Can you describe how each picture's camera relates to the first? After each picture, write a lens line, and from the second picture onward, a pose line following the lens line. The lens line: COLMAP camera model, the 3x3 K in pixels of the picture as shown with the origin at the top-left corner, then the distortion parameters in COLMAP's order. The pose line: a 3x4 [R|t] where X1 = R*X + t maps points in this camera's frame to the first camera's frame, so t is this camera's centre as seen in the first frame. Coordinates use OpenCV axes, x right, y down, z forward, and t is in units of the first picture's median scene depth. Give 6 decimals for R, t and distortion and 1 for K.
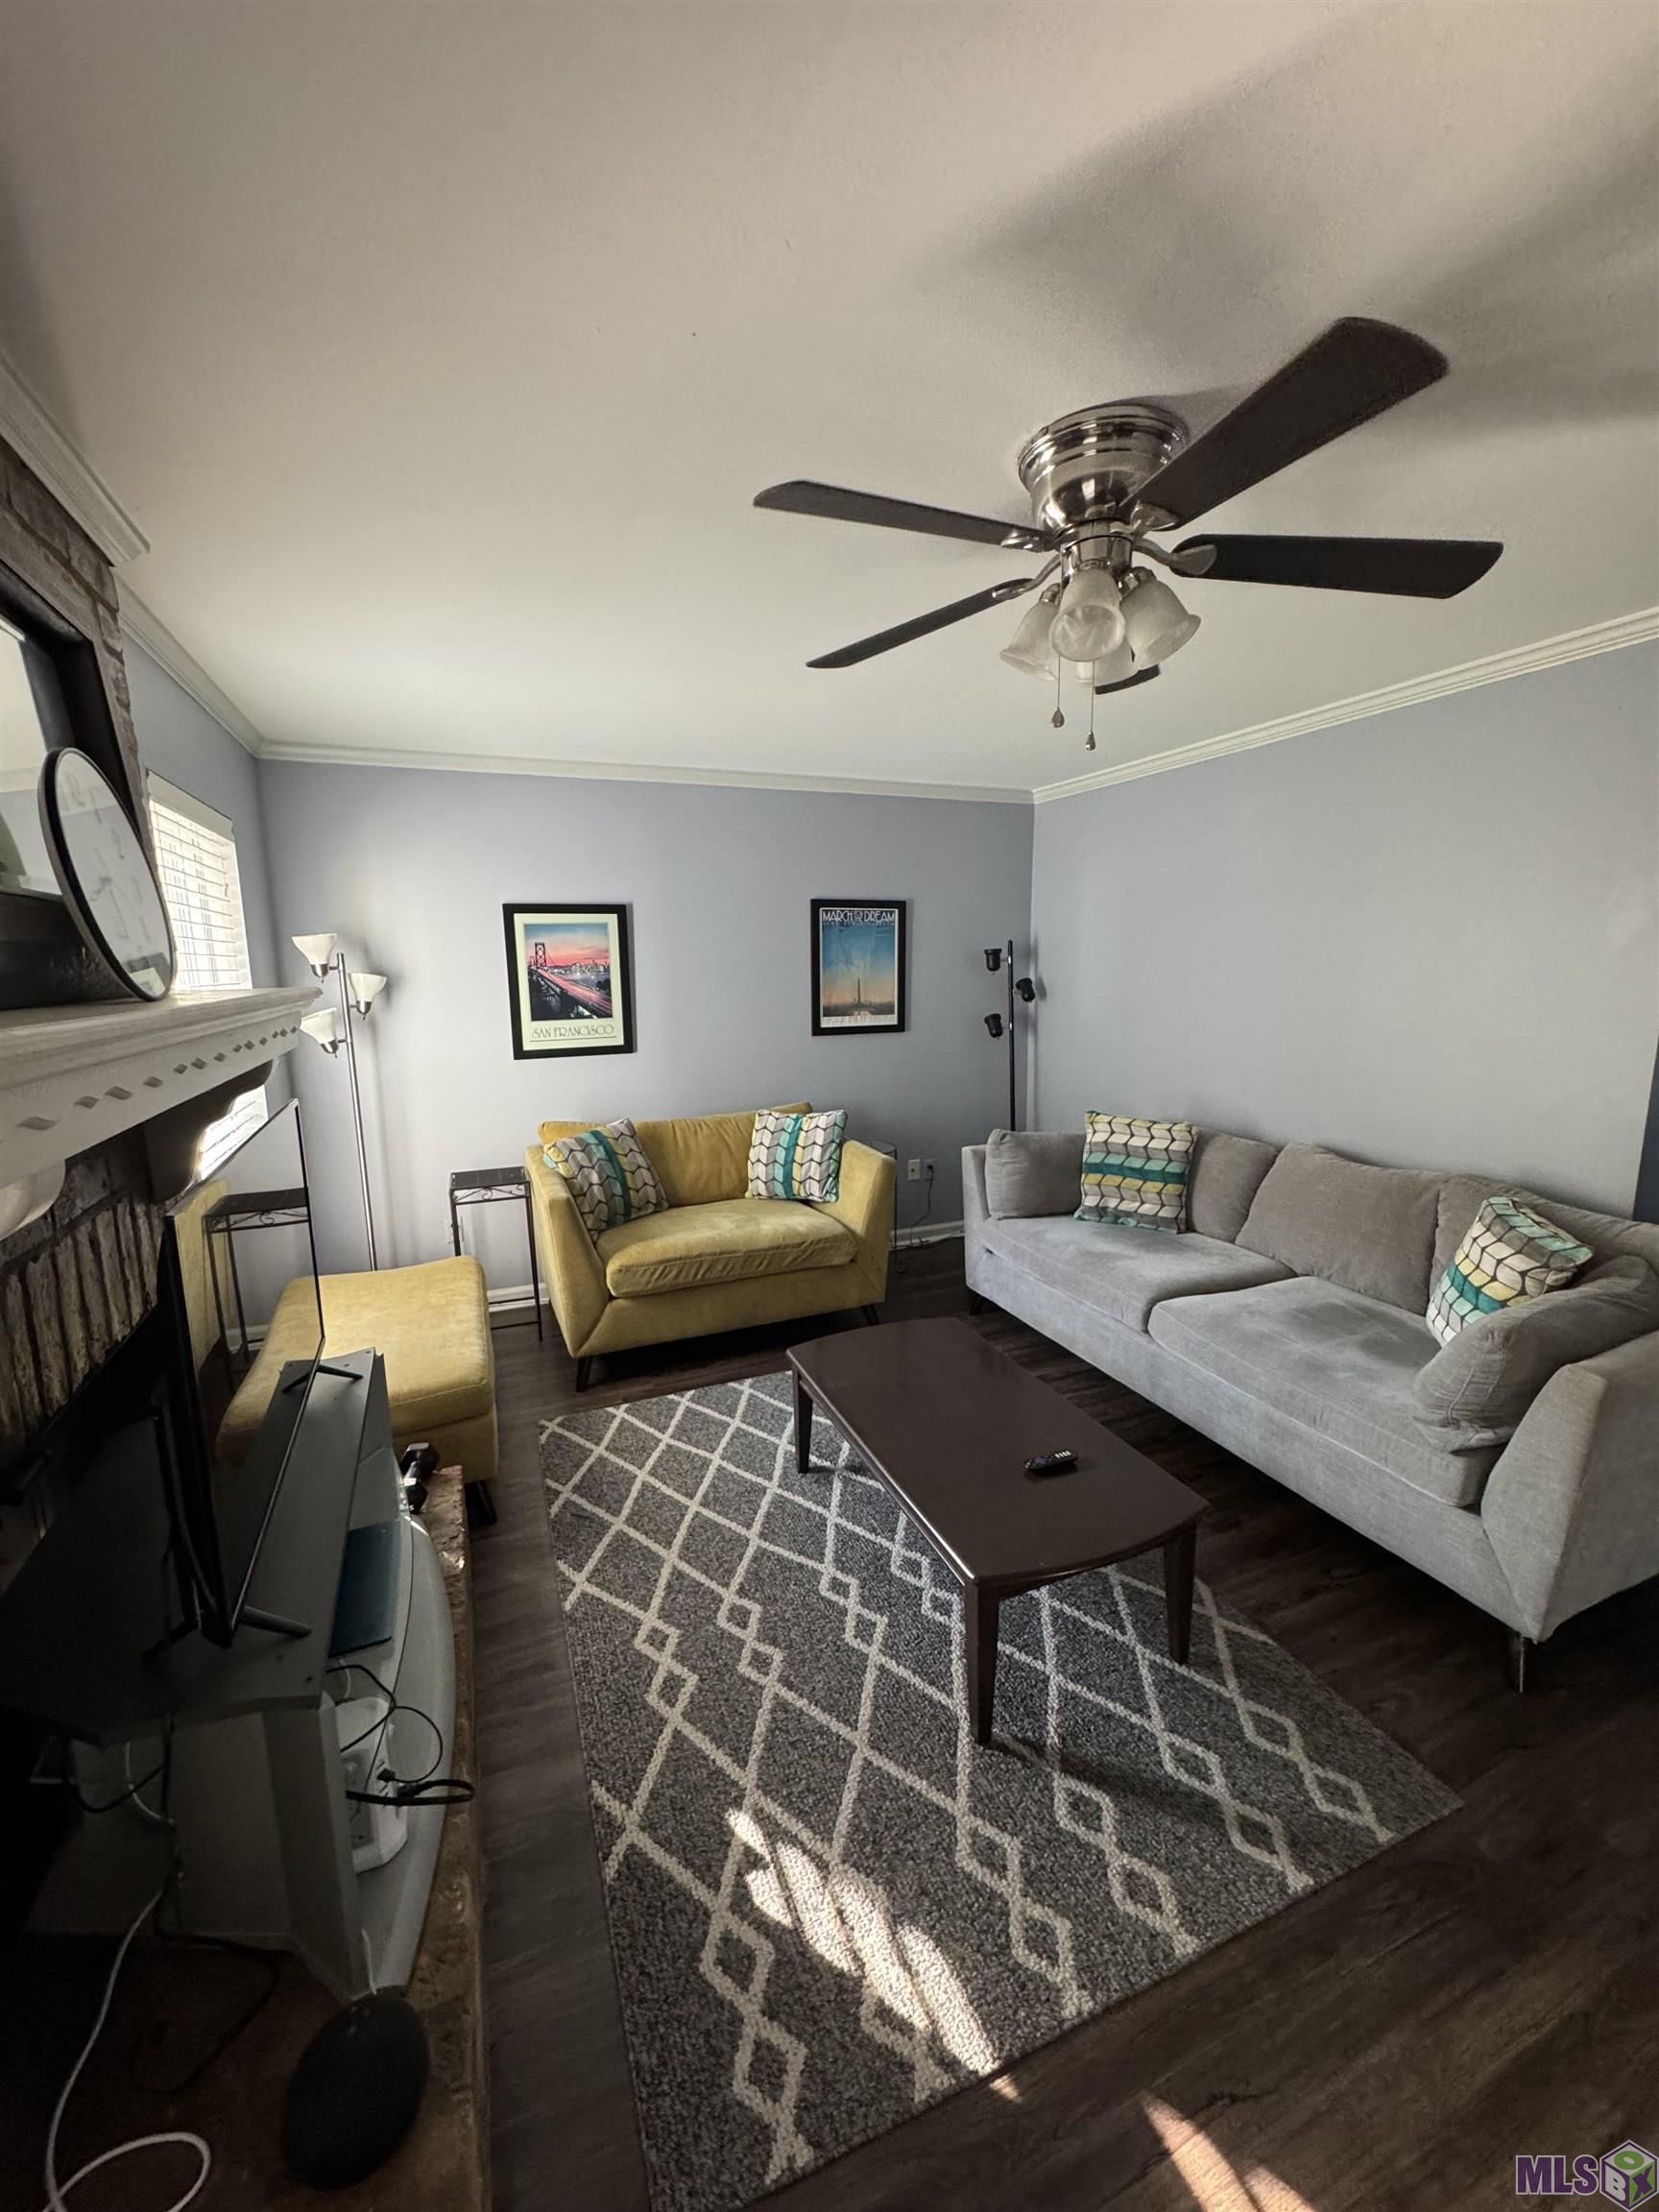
lens RADIAL K [[883.4, 0, 832.8], [0, 883.4, 1097.3], [0, 0, 1]] dist [-0.004285, -0.000367]
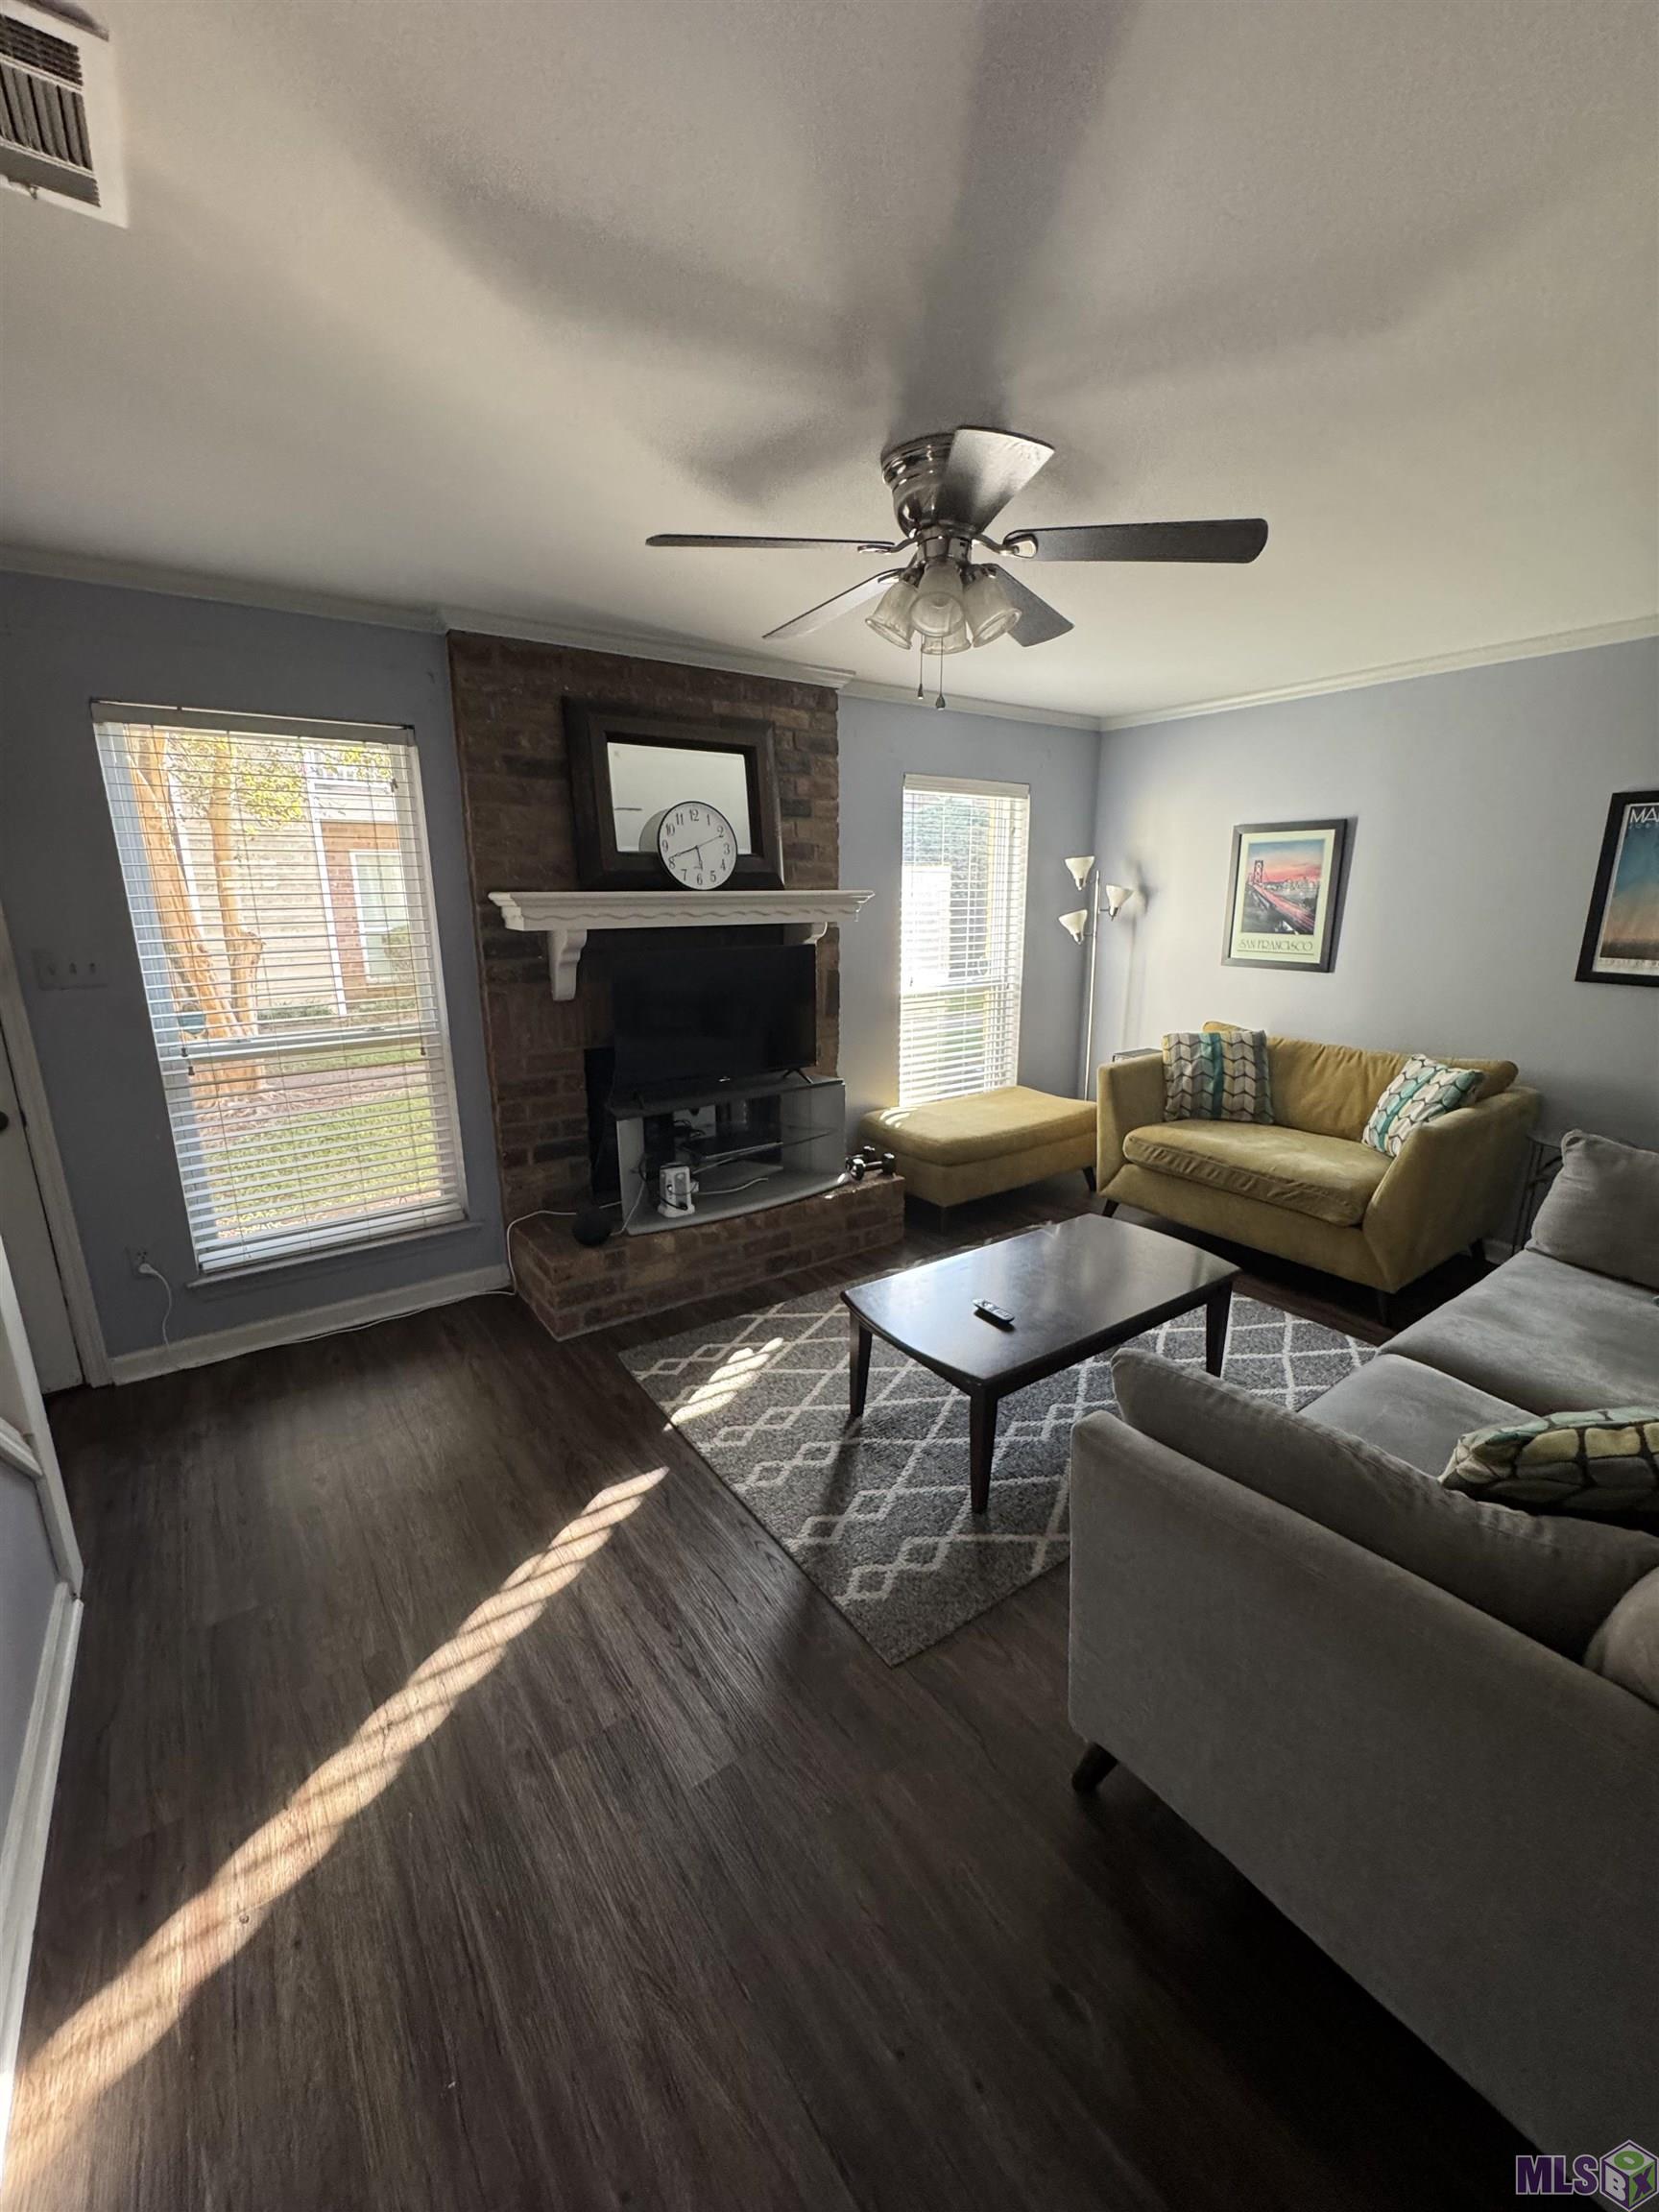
lens RADIAL K [[883.4, 0, 836.7], [0, 883.4, 1108.5], [0, 0, 1]] dist [-0.004285, -0.000367]
pose [[0.220287, 0.251815, -0.942371, 0.753919], [-0.148188, 0.963529, 0.222829, -0.051453], [0.964113, 0.090562, 0.249568, 0.286157]]
